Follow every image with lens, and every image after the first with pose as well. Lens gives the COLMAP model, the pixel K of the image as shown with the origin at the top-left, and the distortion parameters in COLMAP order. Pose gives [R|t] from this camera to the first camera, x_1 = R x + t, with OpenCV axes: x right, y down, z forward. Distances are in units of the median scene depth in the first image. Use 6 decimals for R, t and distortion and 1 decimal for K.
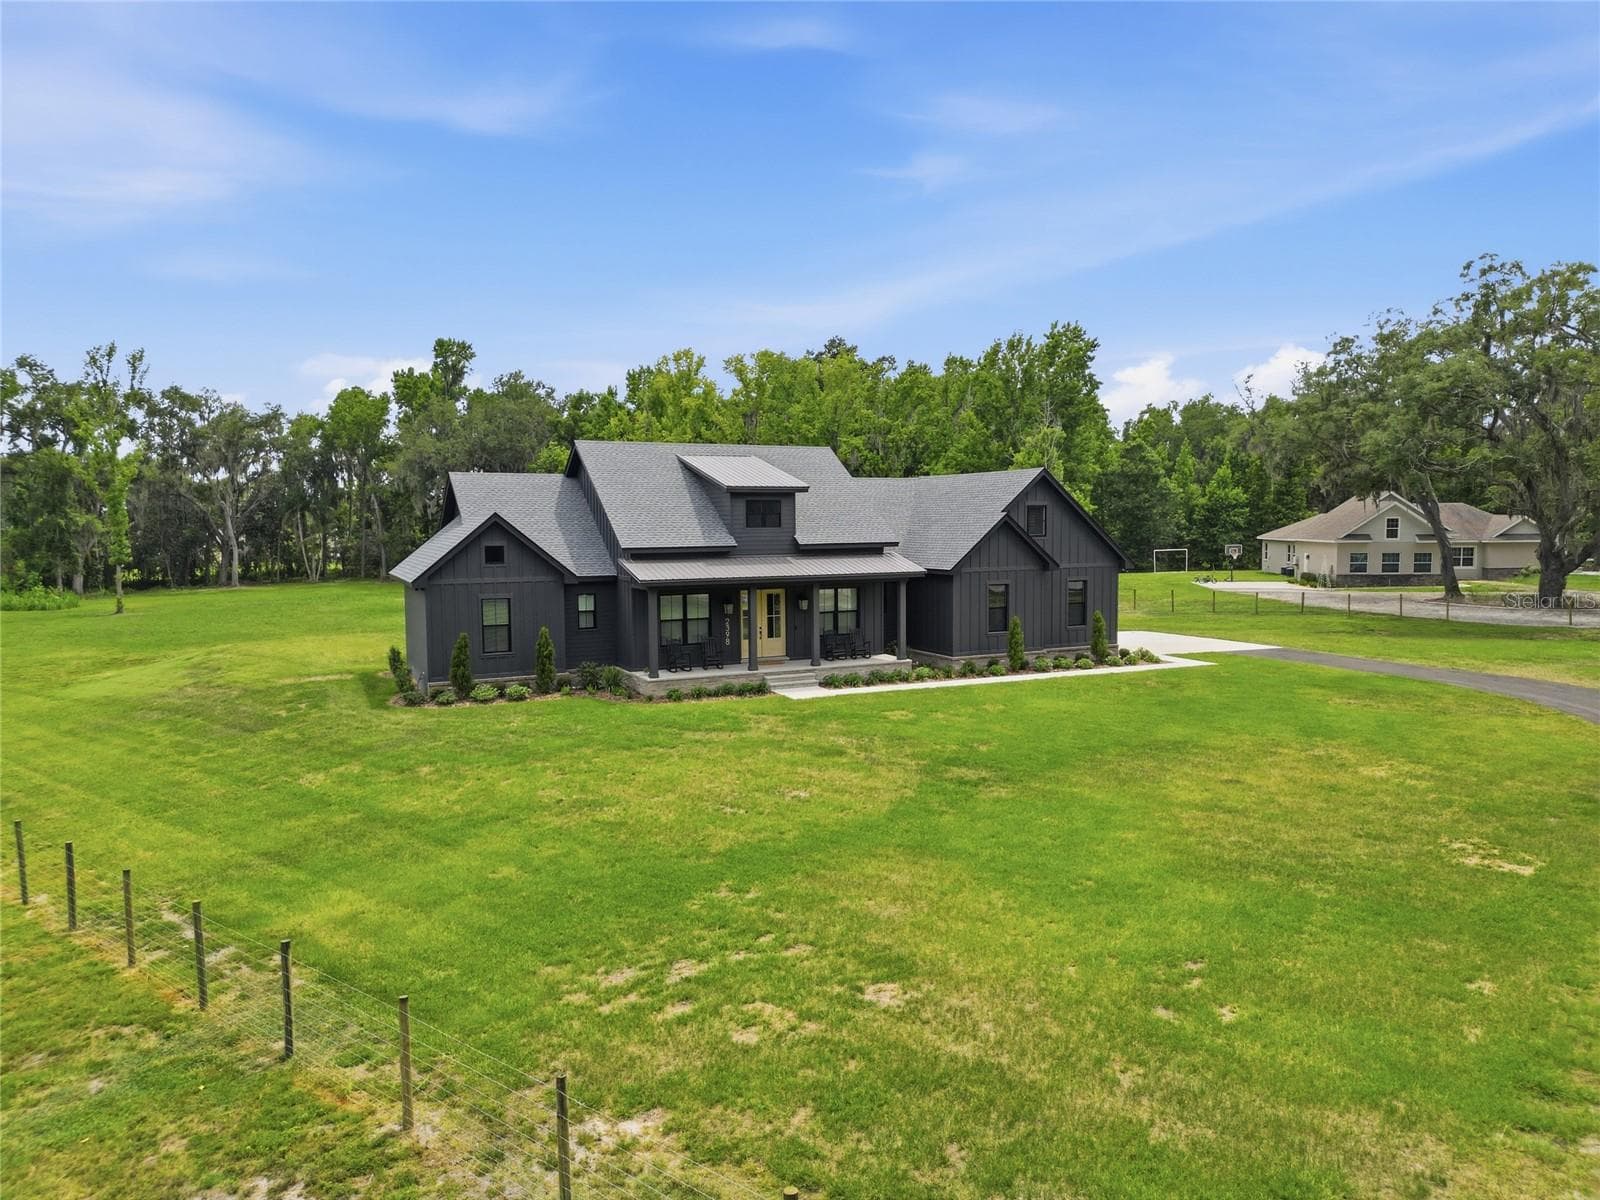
lens RADIAL K [[1113.2, 0, 800.0], [0, 1113.2, 600.0], [0, 0, 1]] dist [0.056576, -0.050024]
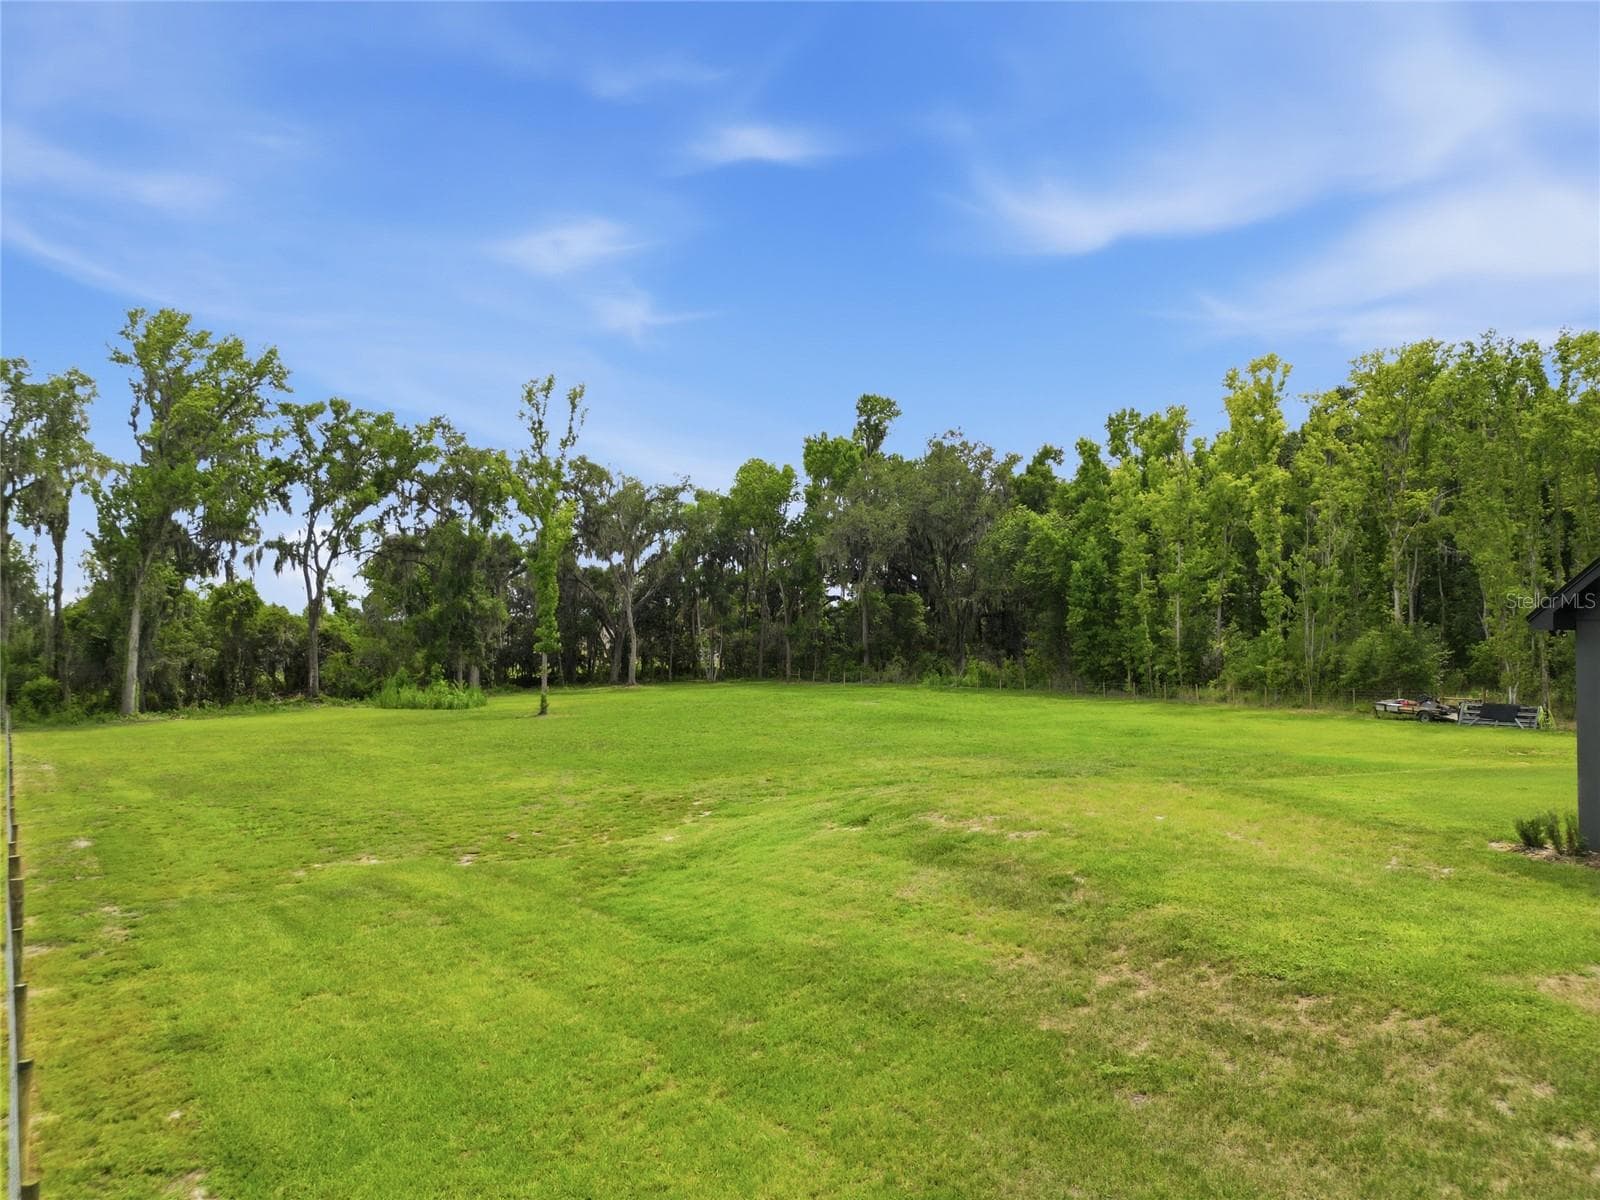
lens RADIAL K [[1106.7, 0, 812.2], [0, 1106.7, 583.8], [0, 0, 1]] dist [0.065287, -0.003777]
pose [[0.972890, -0.006212, -0.231185, -0.247719], [-0.020079, 0.993596, -0.111196, 0.003372], [0.230395, 0.112824, 0.966534, 0.297526]]
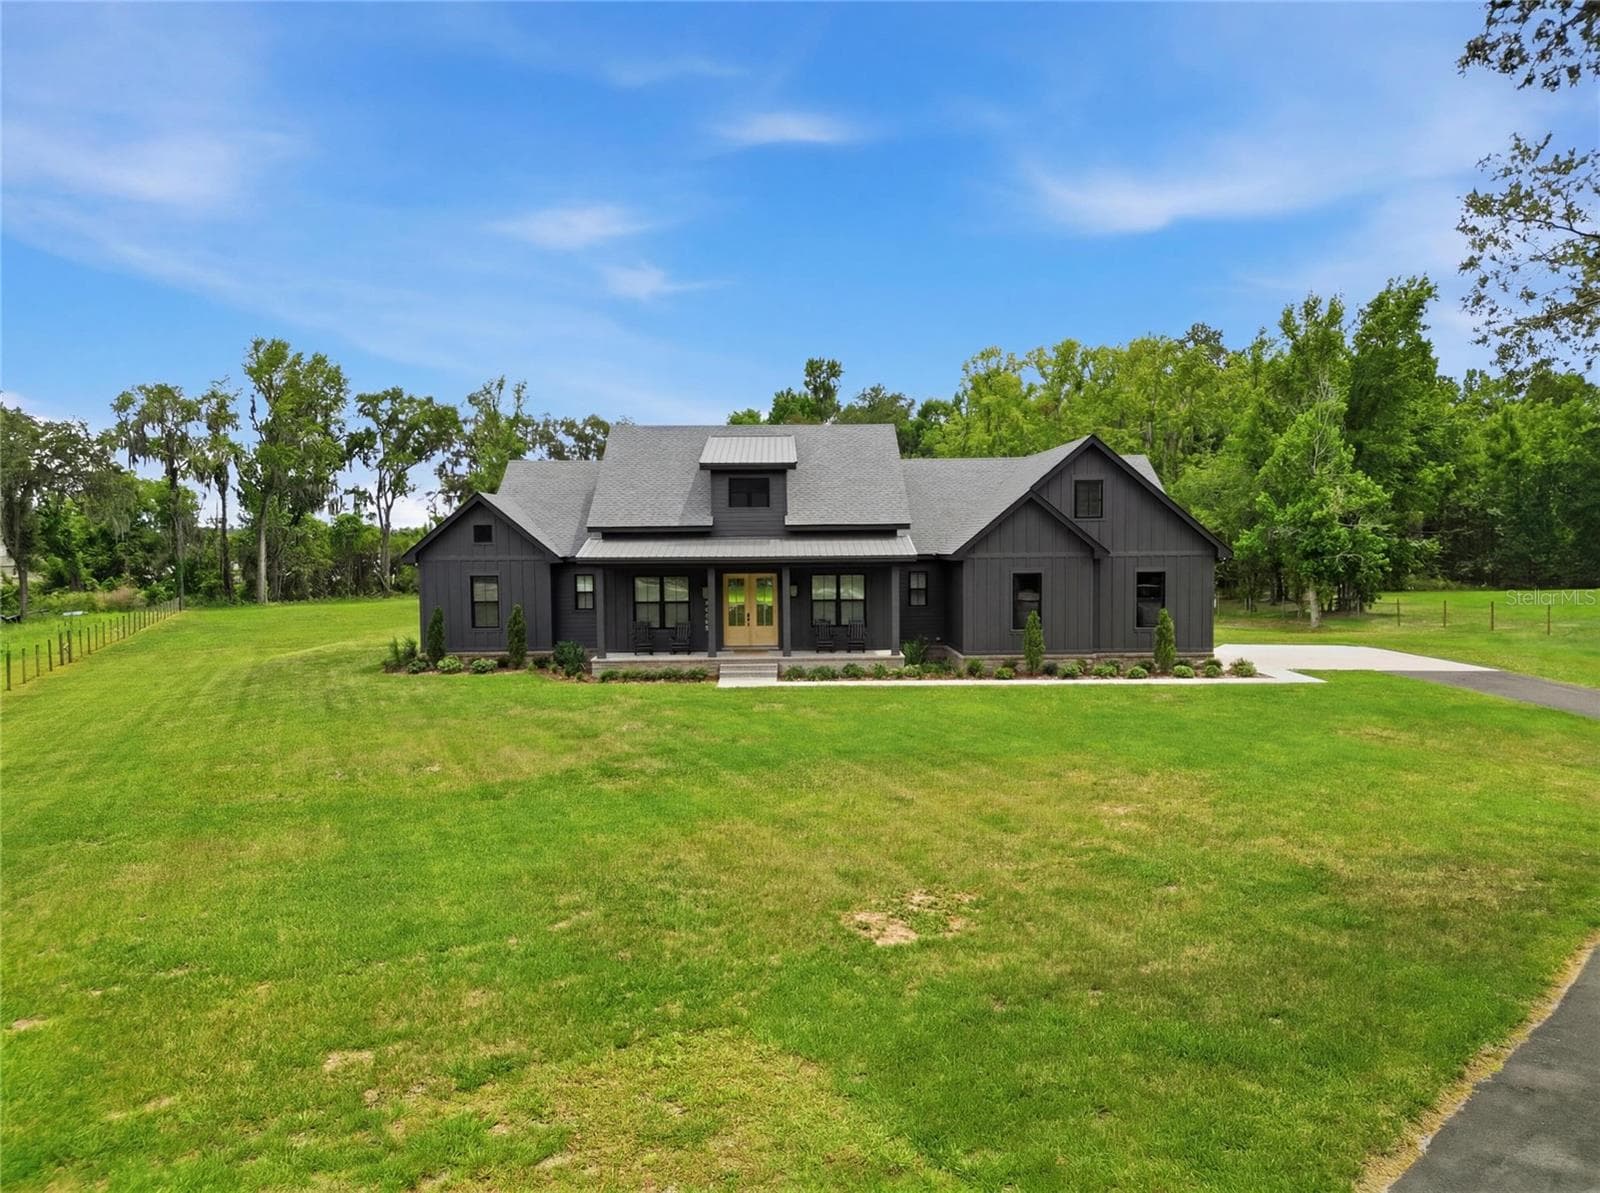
lens RADIAL K [[1106.7, 0, 812.2], [0, 1106.7, 580.3], [0, 0, 1]] dist [0.065287, -0.003777]
pose [[0.910807, 0.015134, -0.412554, 0.175818], [-0.029436, 0.999165, -0.028334, 0.009443], [0.411781, 0.037951, 0.910492, 0.074815]]
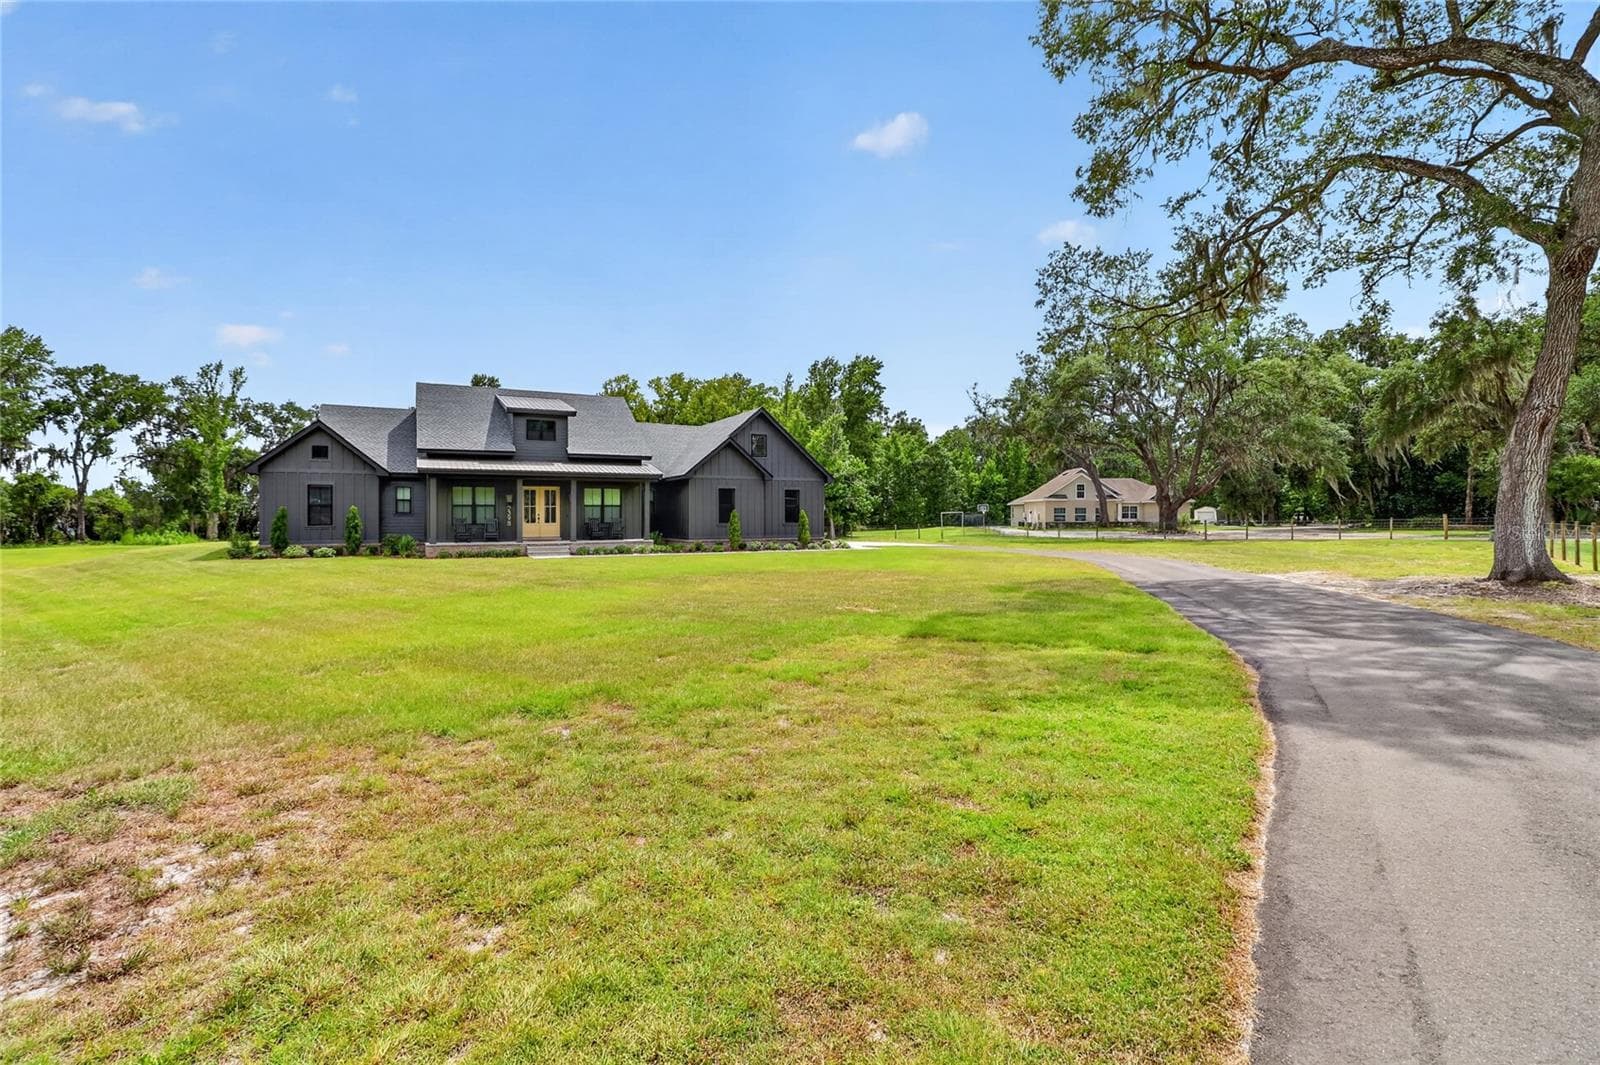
lens RADIAL K [[725.9, 0, 793.9], [0, 725.9, 517.7], [0, 0, 1]] dist [0.000687, 0.000486]
pose [[0.999479, 0.005300, 0.031832, 0.108345], [-0.002998, 0.997405, -0.071934, 0.040160], [-0.032131, 0.071801, 0.996901, 0.049465]]
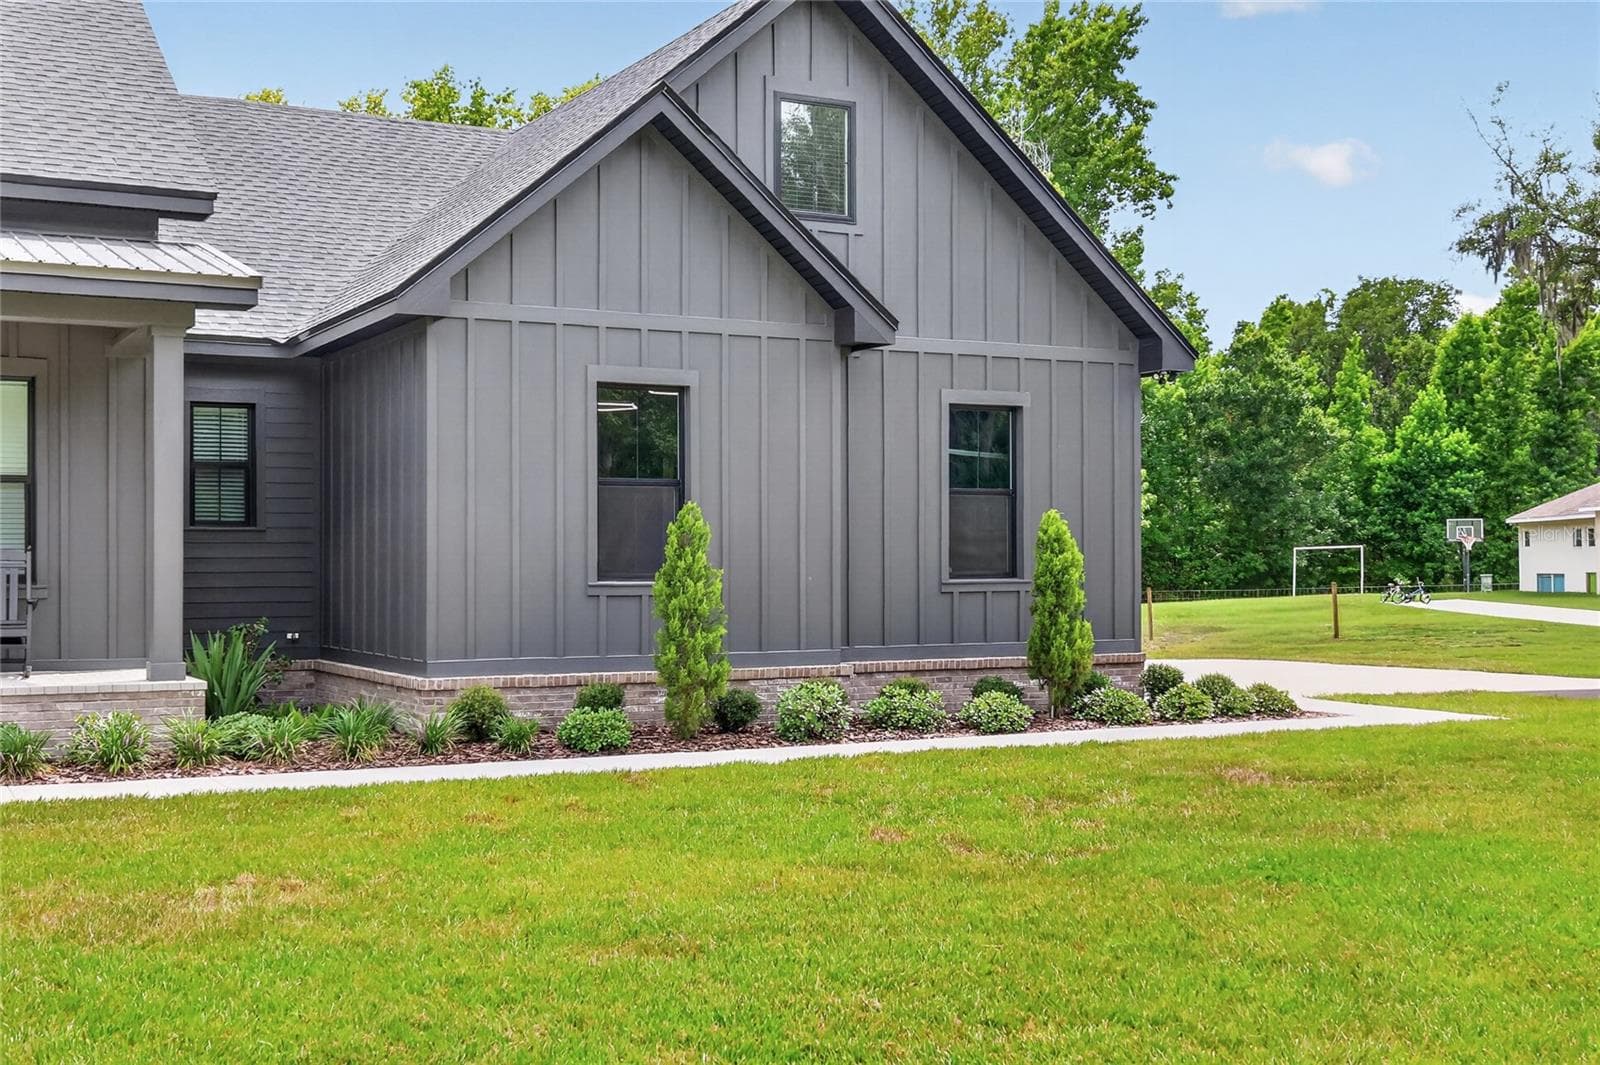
lens RADIAL K [[1887.6, 0, 800.0], [0, 1887.6, 532.5], [0, 0, 1]] dist [-0.010020, 0.009524]
pose [[0.998883, 0.009490, 0.046281, 0.090132], [-0.005285, 0.995915, -0.090138, 0.025834], [-0.046947, 0.089793, 0.994853, 0.274260]]
